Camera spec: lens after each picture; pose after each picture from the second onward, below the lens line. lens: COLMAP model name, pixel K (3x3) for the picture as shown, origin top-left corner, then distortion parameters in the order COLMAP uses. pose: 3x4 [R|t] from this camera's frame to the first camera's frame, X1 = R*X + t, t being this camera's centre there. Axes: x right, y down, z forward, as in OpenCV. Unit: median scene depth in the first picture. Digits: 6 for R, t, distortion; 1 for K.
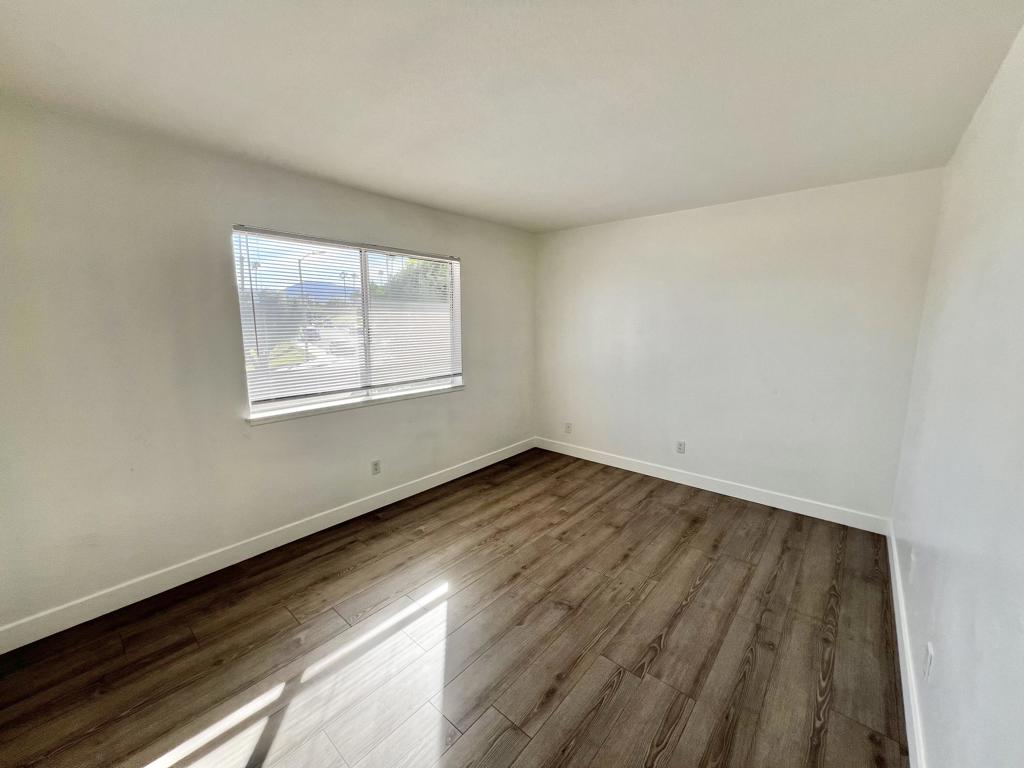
lens RADIAL K [[407.9, 0, 509.2], [0, 407.9, 382.4], [0, 0, 1]] dist [-0.001210, 0.000142]
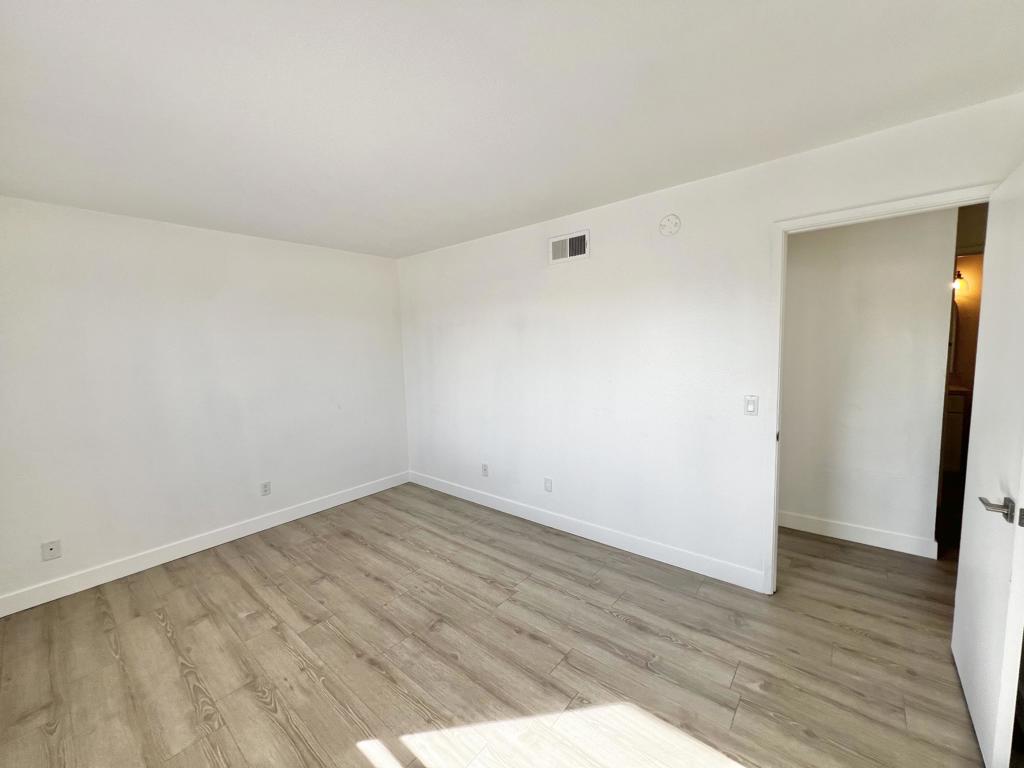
lens RADIAL K [[407.9, 0, 509.2], [0, 407.9, 382.4], [0, 0, 1]] dist [-0.001210, 0.000142]
pose [[-0.005484, -0.094191, 0.995539, -0.631317], [0.188180, 0.977670, 0.093537, -0.077021], [-0.982119, 0.187853, 0.012364, 0.540214]]
